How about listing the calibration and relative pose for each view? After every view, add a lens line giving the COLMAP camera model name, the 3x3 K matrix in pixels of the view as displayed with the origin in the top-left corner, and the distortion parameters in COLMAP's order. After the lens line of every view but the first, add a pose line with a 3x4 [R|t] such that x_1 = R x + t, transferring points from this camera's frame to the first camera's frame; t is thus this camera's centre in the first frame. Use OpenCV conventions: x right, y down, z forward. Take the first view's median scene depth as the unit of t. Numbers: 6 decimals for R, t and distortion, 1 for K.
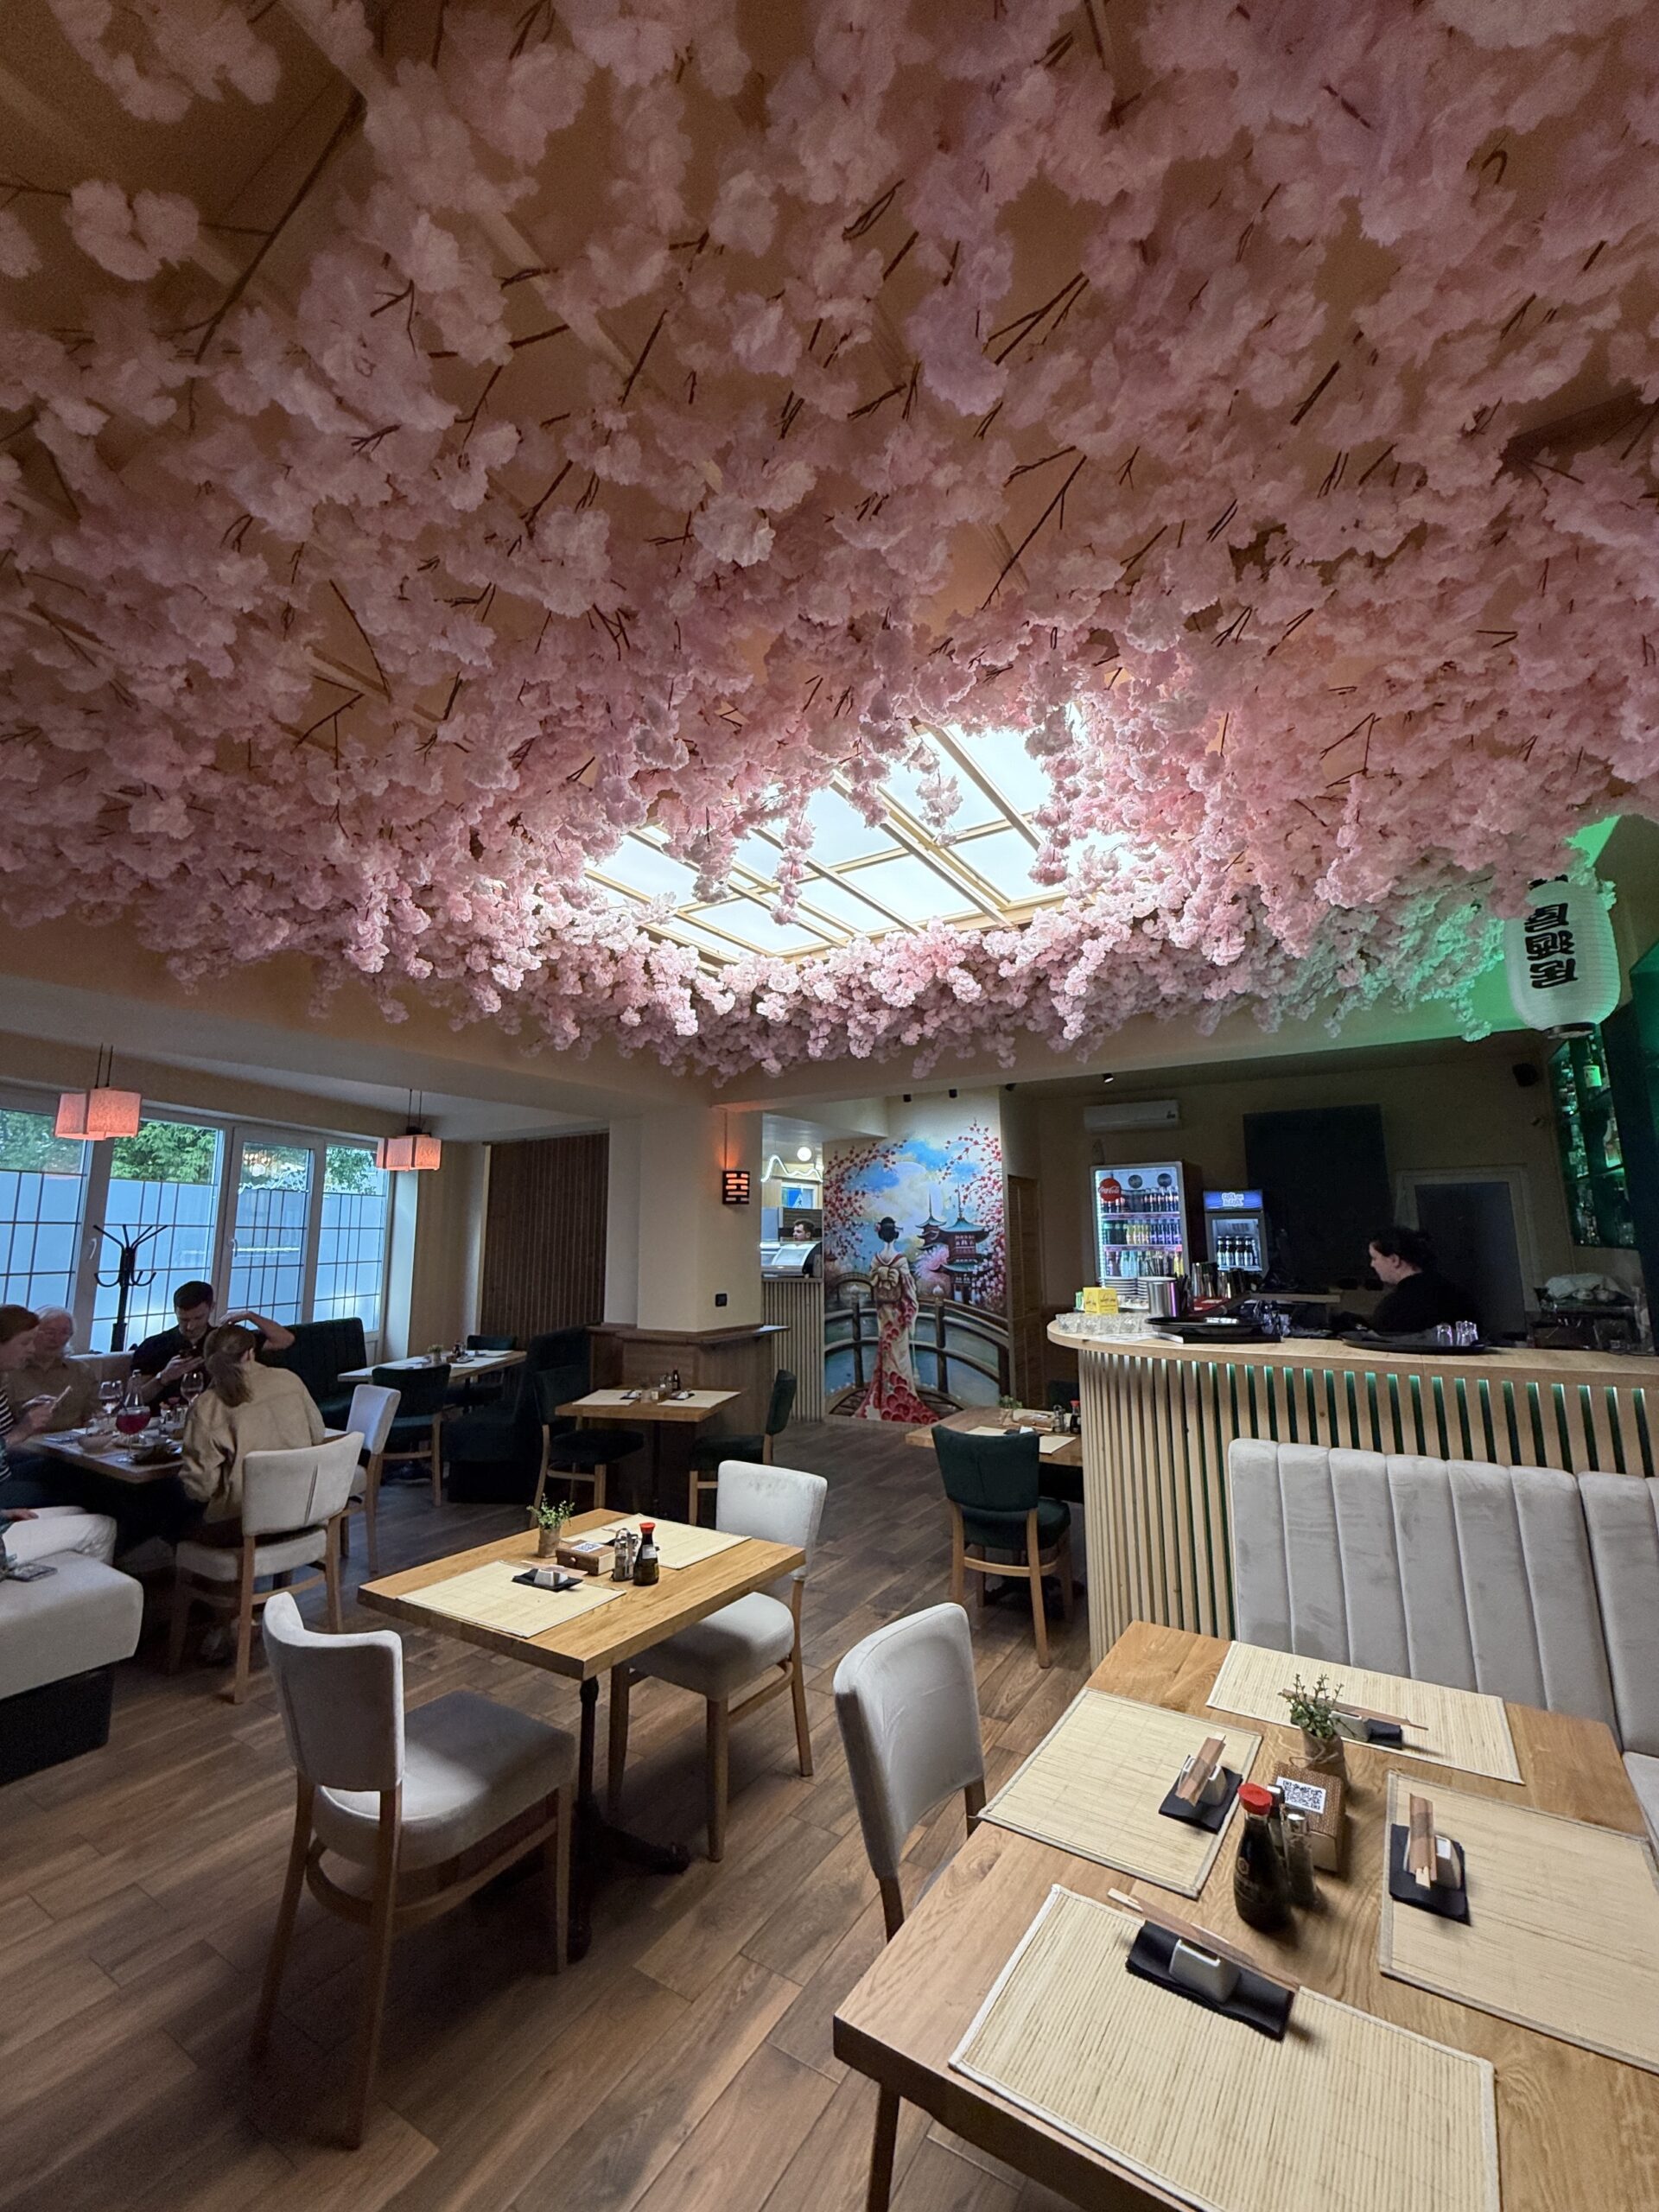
lens RADIAL K [[882.3, 0, 830.8], [0, 882.3, 1100.3], [0, 0, 1]] dist [-0.000773, 0.000127]
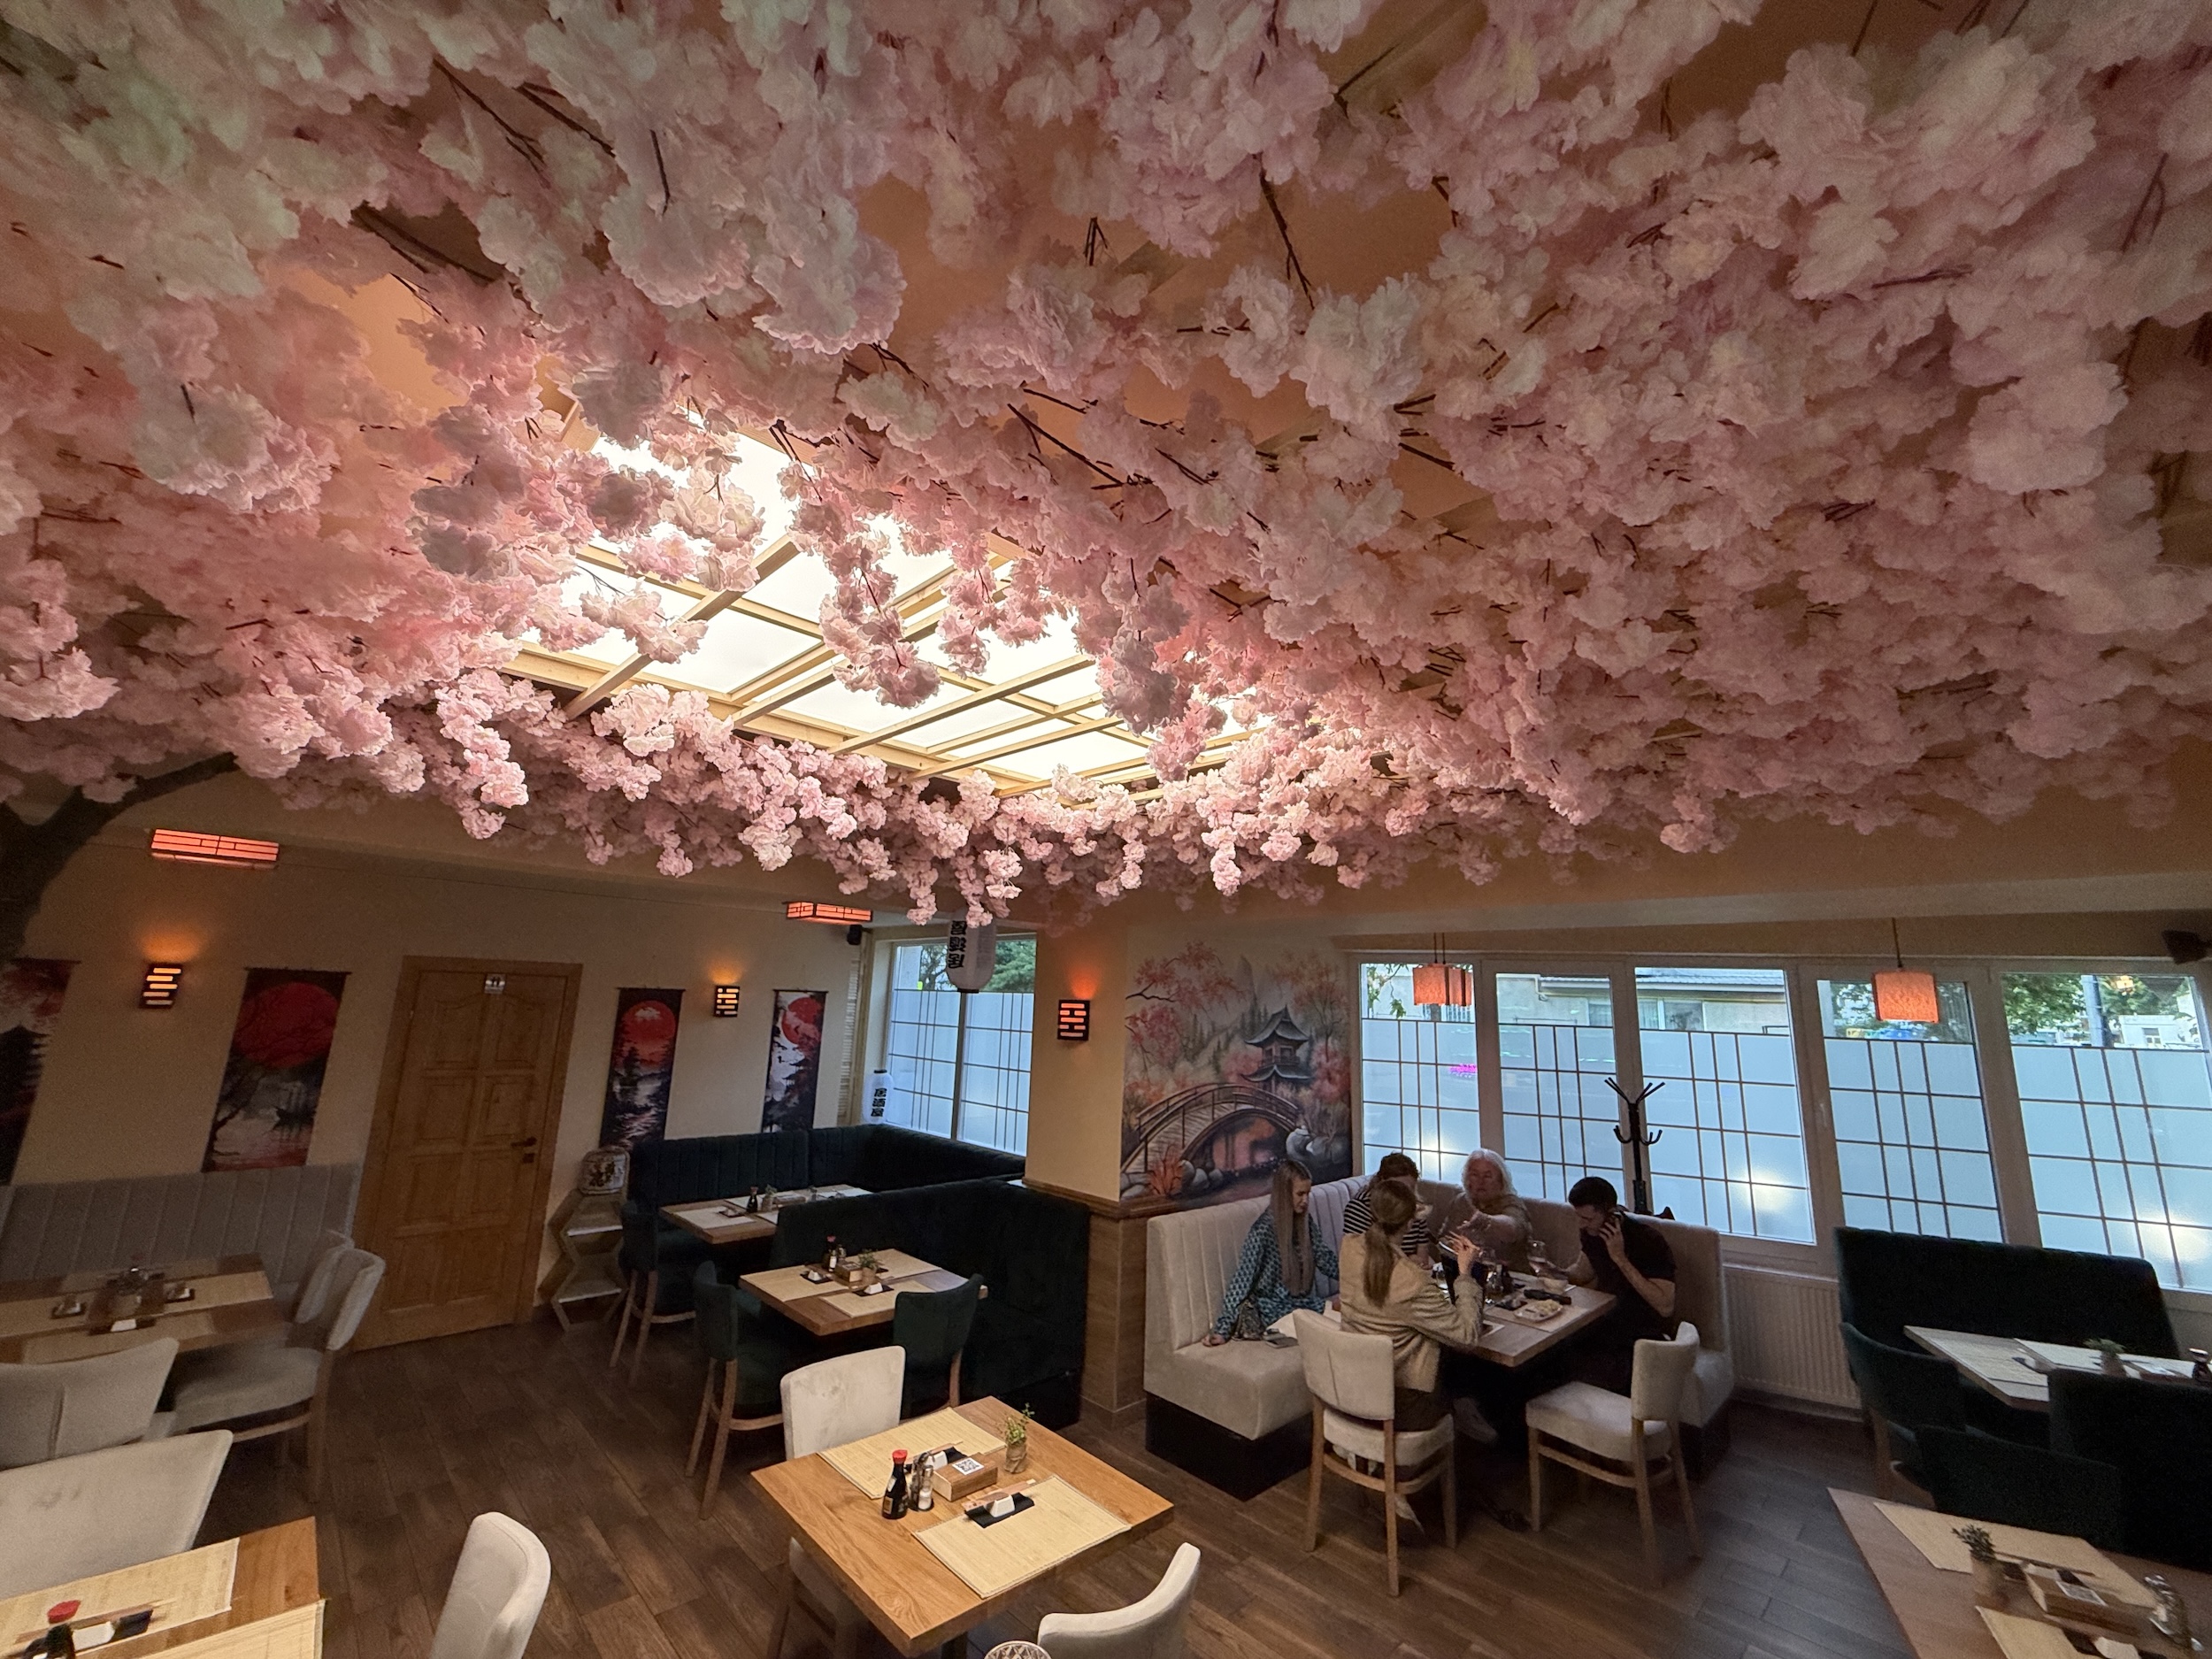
lens RADIAL K [[883.2, 0, 1100.1], [0, 883.2, 828.9], [0, 0, 1]] dist [-0.000130, -0.000125]
pose [[-0.245512, -0.191539, -0.950282, 0.549134], [0.117782, 0.967129, -0.225365, 0.030473], [0.962212, -0.167256, -0.214882, 1.028260]]
